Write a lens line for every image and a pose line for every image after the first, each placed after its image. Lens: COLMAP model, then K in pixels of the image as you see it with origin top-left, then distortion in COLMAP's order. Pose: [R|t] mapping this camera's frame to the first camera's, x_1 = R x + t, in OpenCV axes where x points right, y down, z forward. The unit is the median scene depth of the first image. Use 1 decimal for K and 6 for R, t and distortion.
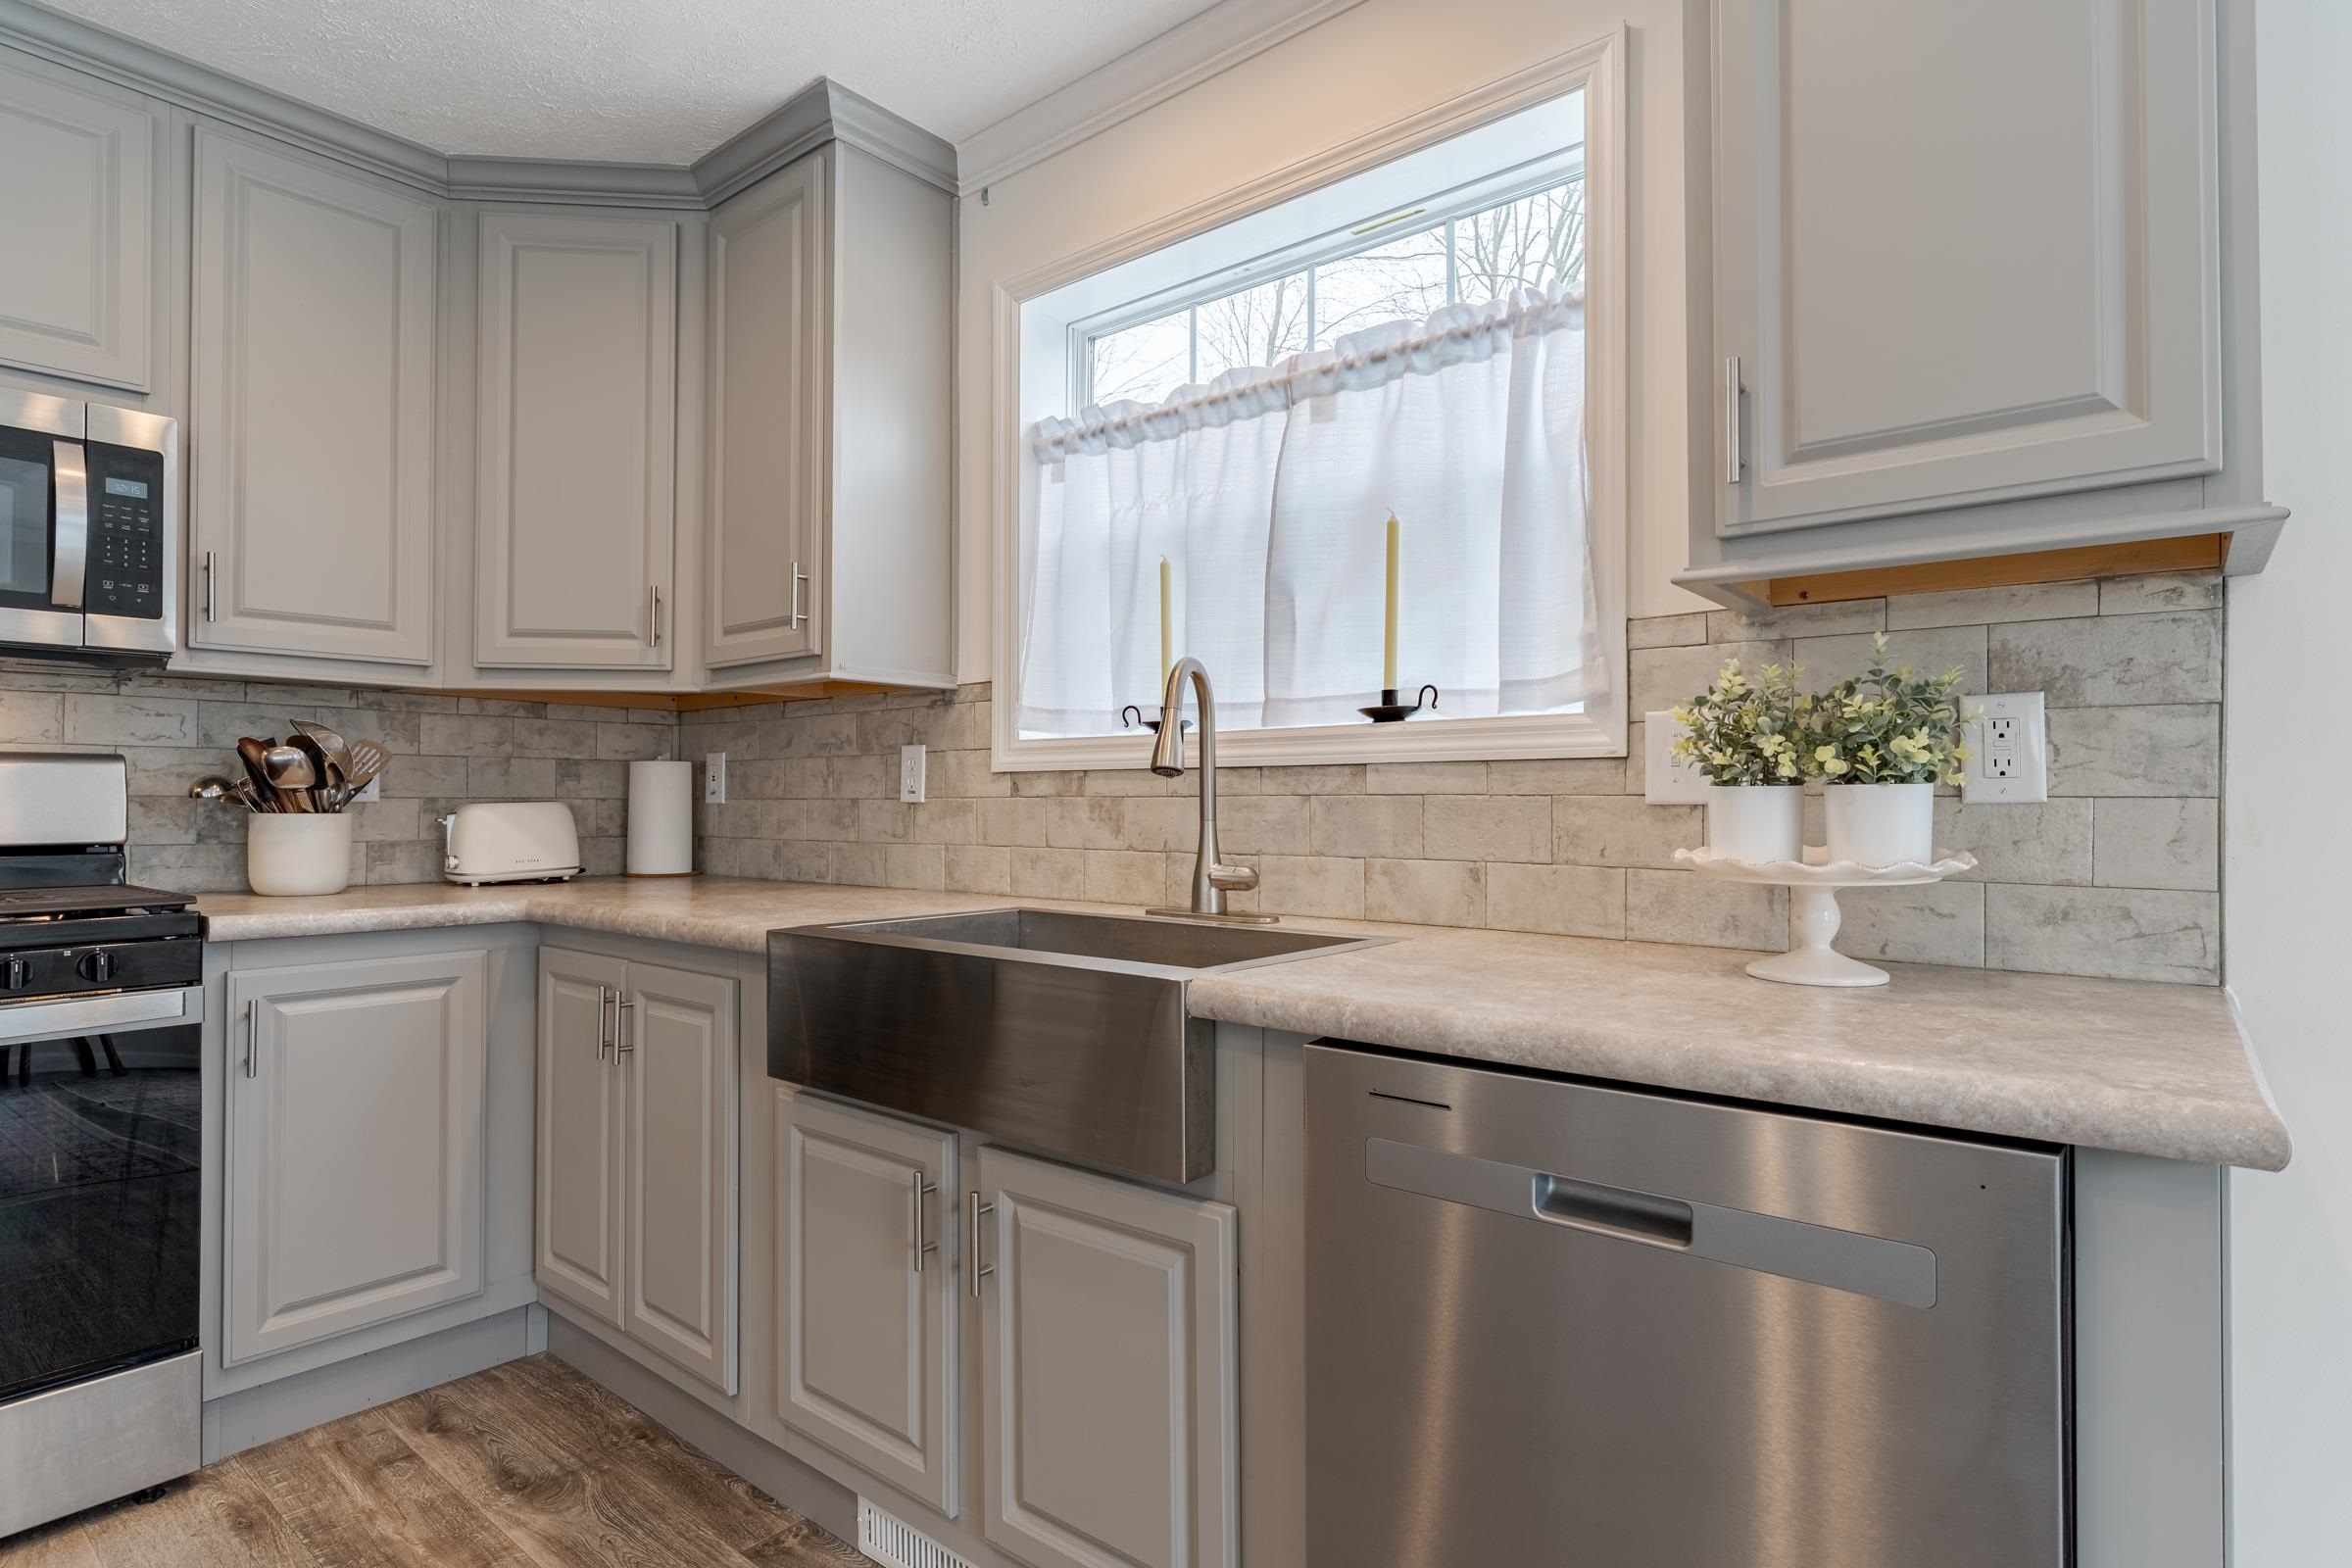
lens RADIAL K [[1220.6, 0, 1175.6], [0, 1220.6, 781.9], [0, 0, 1]] dist [-0.000831, 0.001661]
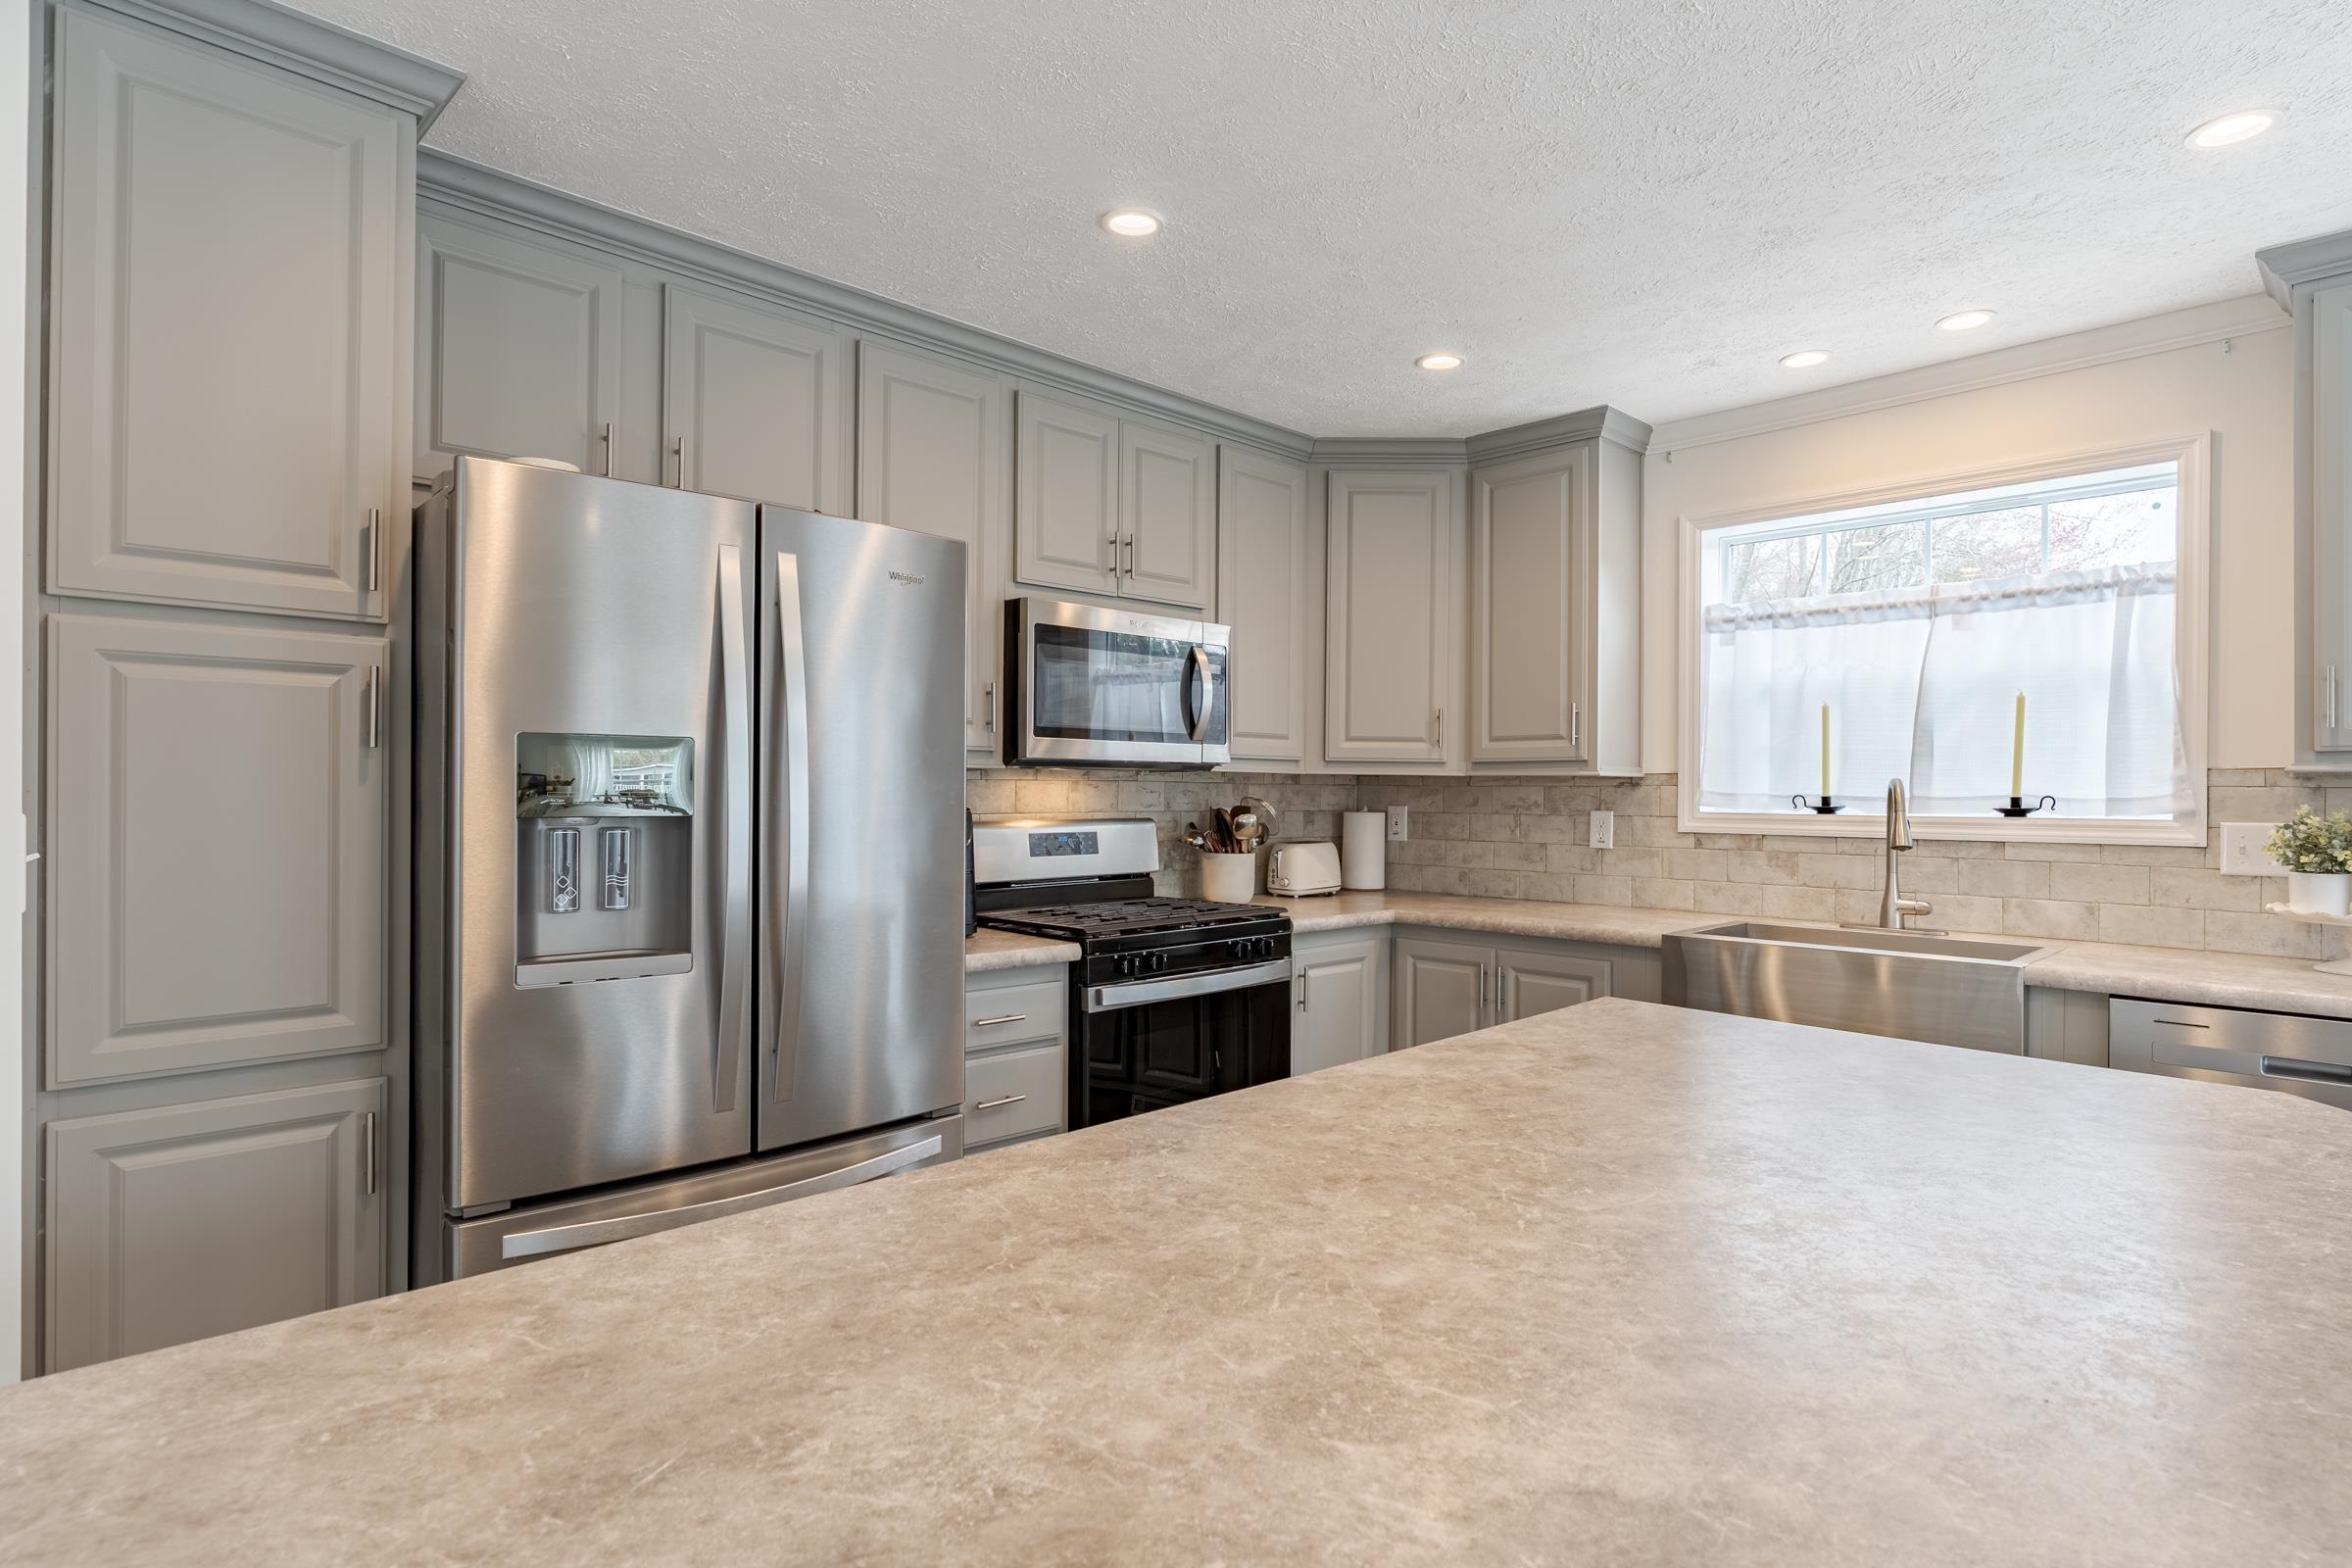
lens RADIAL K [[1220.6, 0, 1177.1], [0, 1220.6, 791.1], [0, 0, 1]] dist [-0.000831, 0.001661]
pose [[0.993995, 0.006220, -0.109249, -0.679073], [-0.004393, 0.999847, 0.016957, -0.092511], [0.109338, -0.016375, 0.993870, -0.679784]]
